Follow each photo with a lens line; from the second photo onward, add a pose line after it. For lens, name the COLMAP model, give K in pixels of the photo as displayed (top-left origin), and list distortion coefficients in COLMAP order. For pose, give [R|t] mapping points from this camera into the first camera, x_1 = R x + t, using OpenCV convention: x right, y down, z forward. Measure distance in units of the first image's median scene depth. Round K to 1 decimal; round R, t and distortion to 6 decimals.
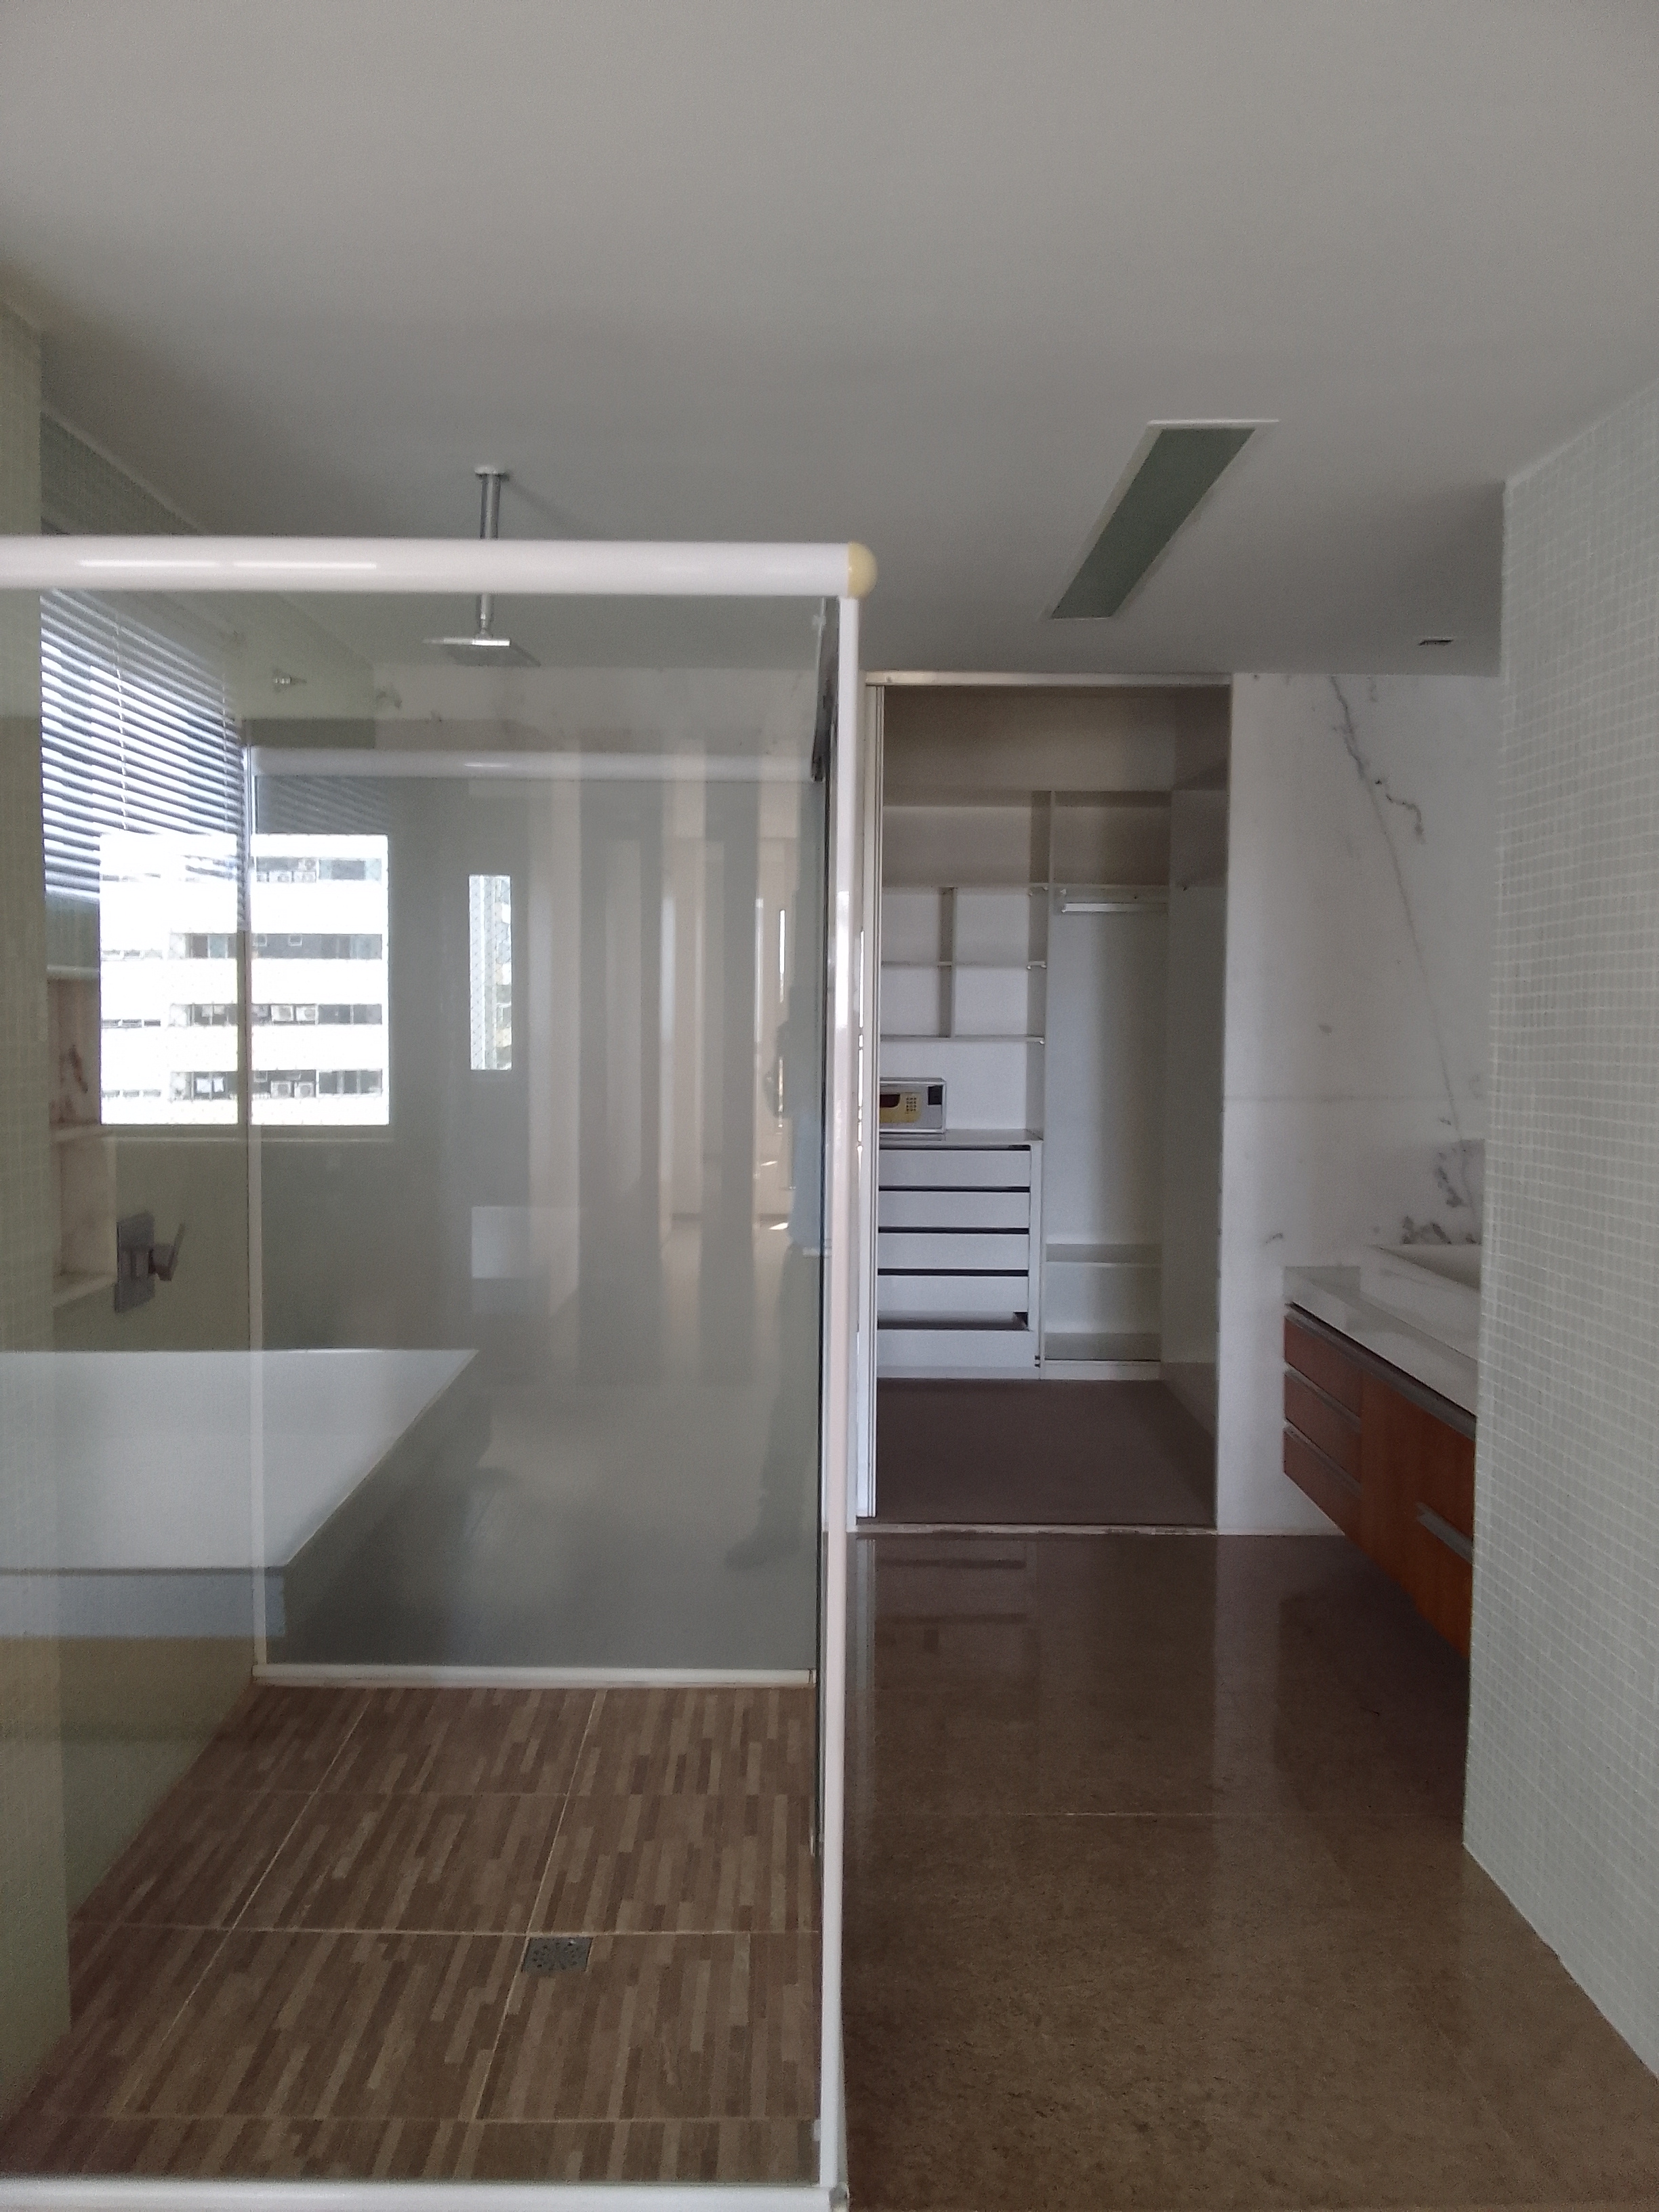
lens RADIAL K [[1707.4, 0, 811.3], [0, 1707.4, 1089.4], [0, 0, 1]] dist [0.043903, -0.071300]
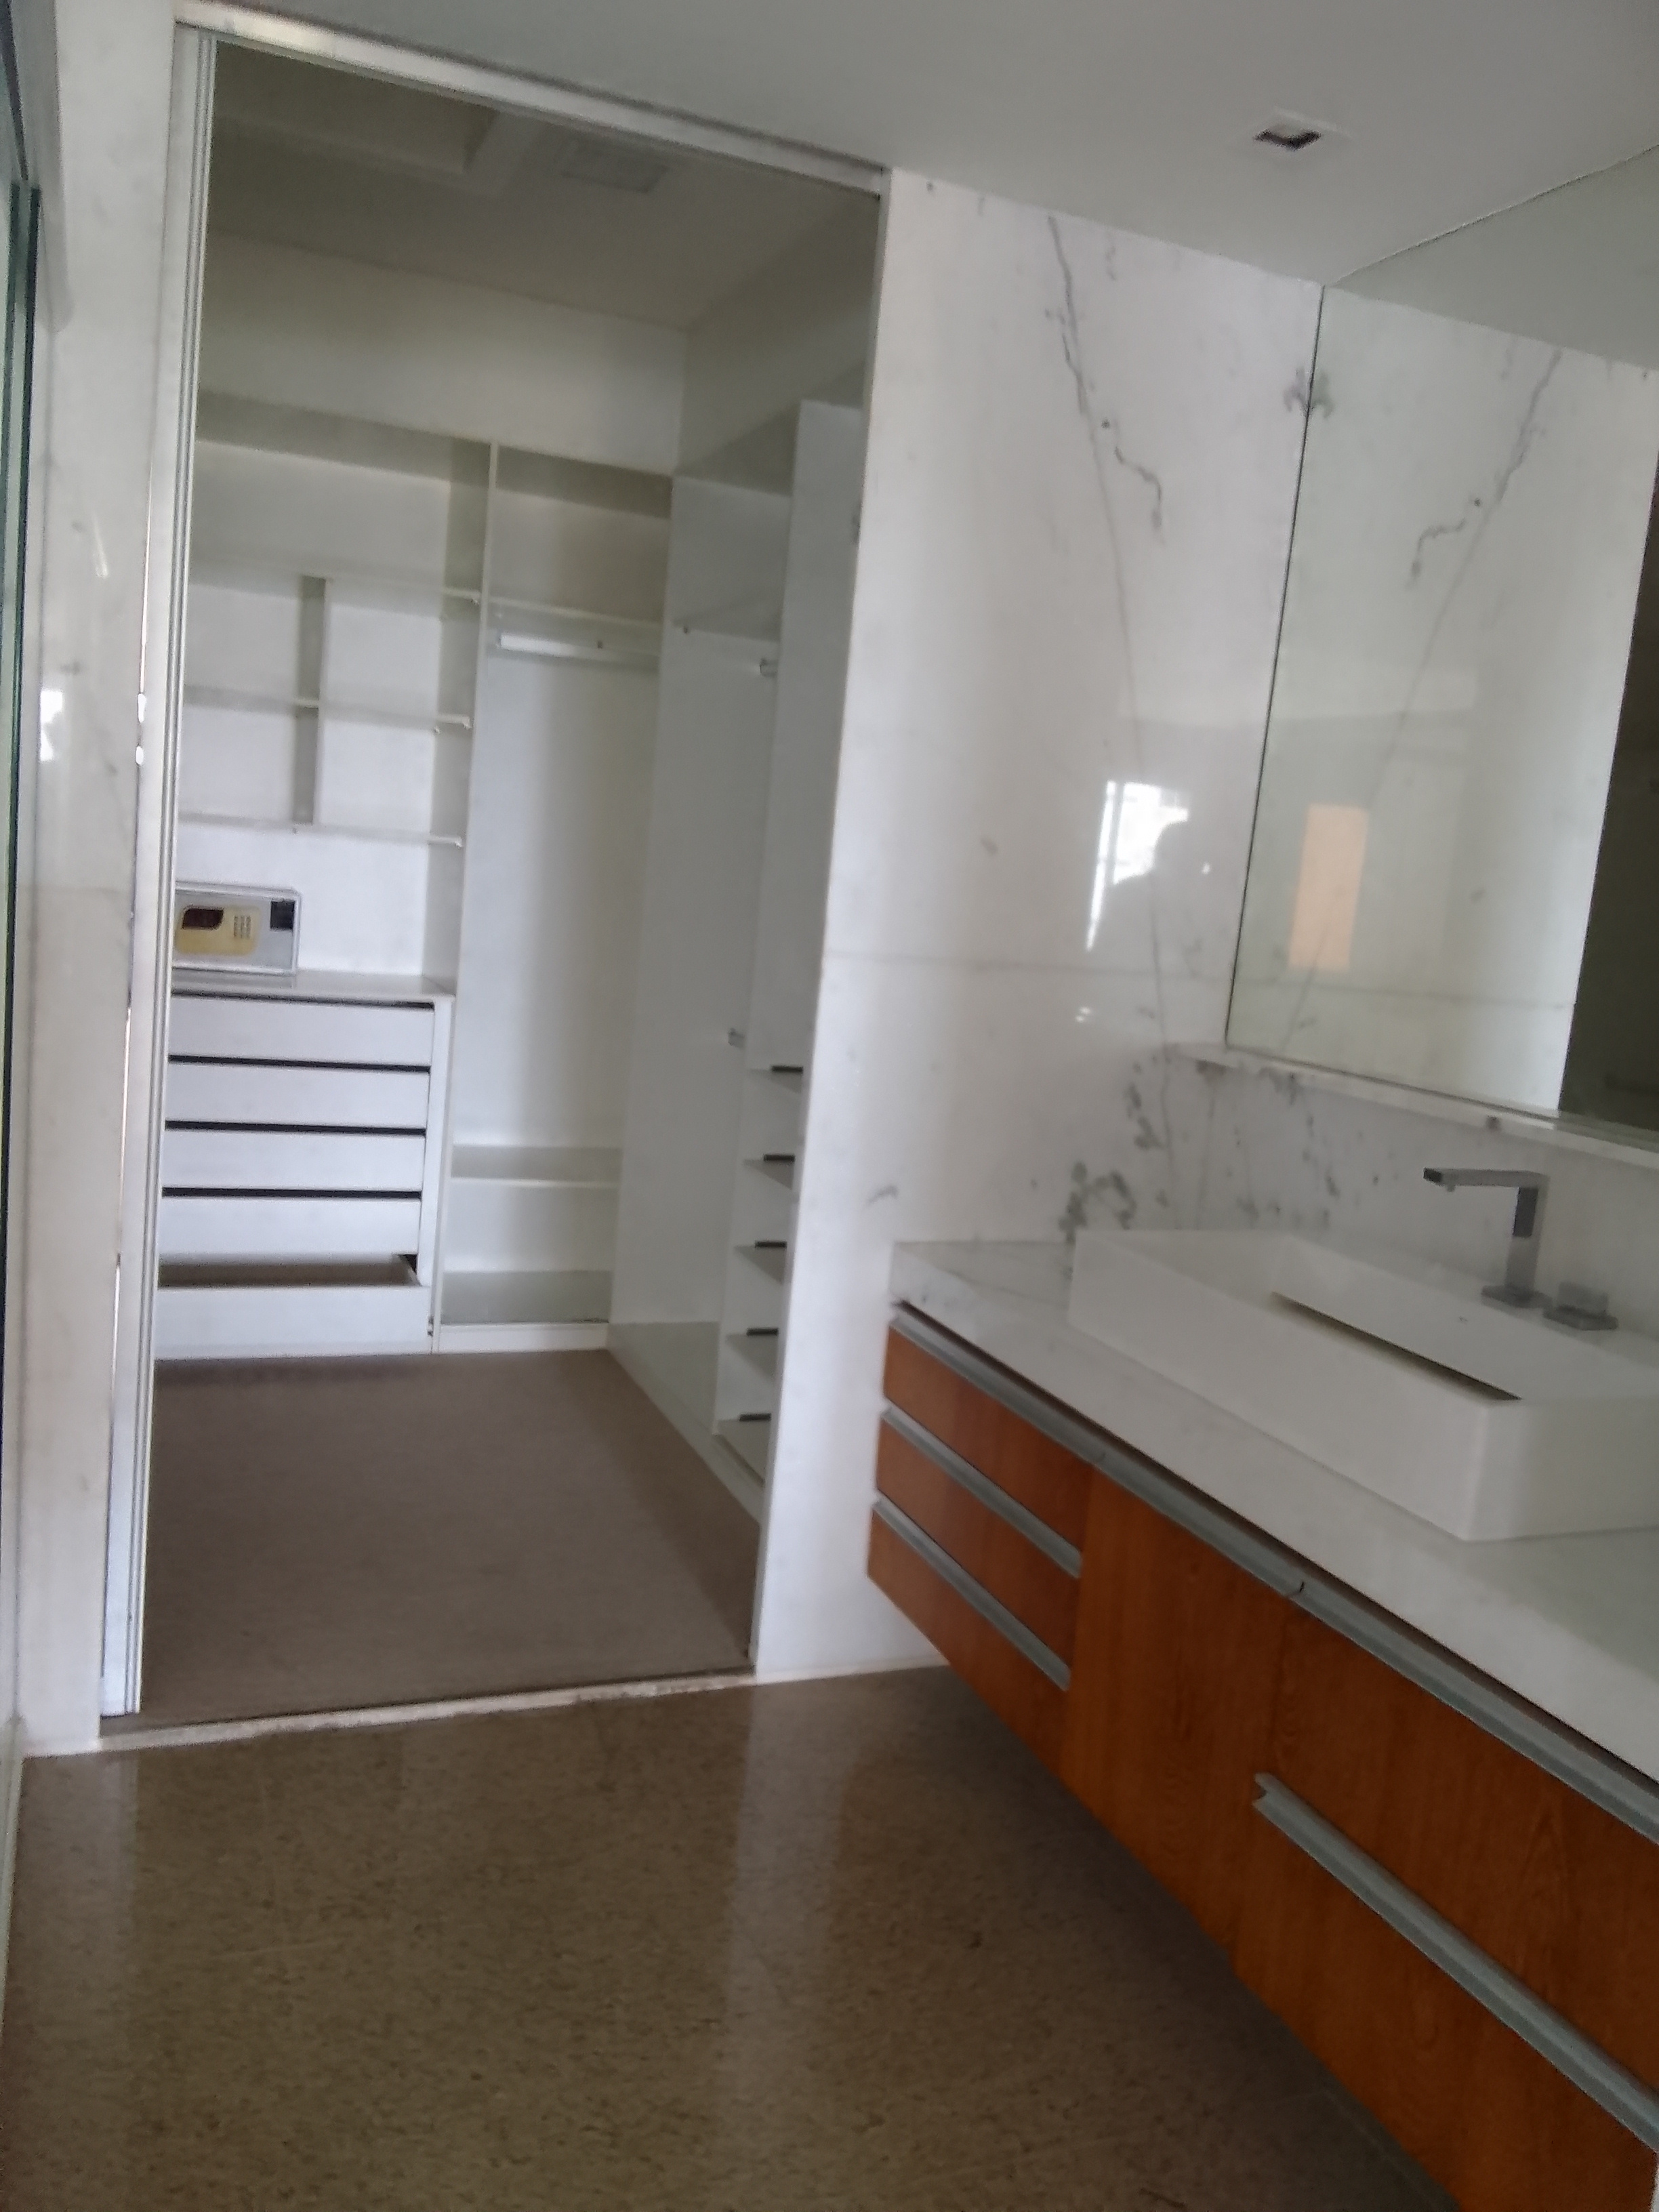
lens RADIAL K [[1707.4, 0, 826.0], [0, 1707.4, 1108.9], [0, 0, 1]] dist [0.043903, -0.071300]
pose [[0.925148, 0.027616, 0.378601, 0.028110], [-0.066911, 0.993598, 0.091027, 0.004938], [-0.373664, -0.109546, 0.921073, 0.466603]]
